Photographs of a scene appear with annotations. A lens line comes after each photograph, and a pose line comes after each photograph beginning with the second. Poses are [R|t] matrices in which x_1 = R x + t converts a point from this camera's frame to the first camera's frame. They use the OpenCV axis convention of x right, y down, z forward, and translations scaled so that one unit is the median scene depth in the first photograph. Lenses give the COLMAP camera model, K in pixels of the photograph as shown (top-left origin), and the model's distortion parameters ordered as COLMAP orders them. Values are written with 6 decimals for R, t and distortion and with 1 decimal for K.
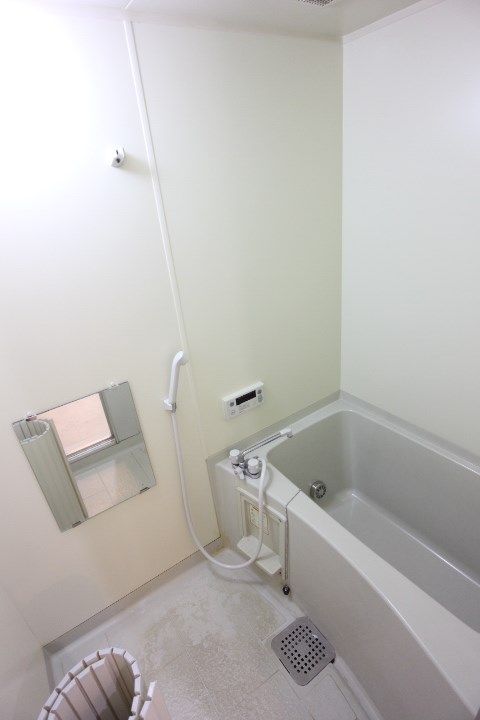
lens RADIAL K [[366.1, 0, 237.0], [0, 366.1, 356.2], [0, 0, 1]] dist [-0.044119, 0.011004]
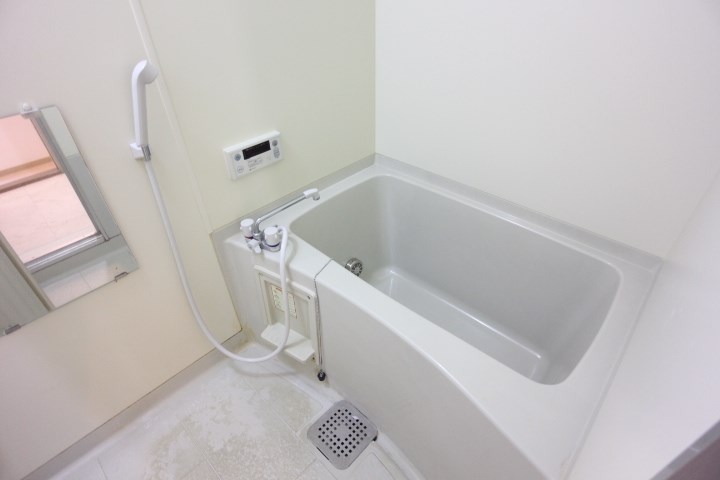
lens RADIAL K [[366.1, 0, 359.3], [0, 366.1, 237.6], [0, 0, 1]] dist [-0.044119, 0.011004]
pose [[0.971446, -0.067009, 0.227602, 0.047646], [0.023356, 0.981638, 0.189319, 0.154576], [-0.236109, -0.178598, 0.955173, 0.192127]]
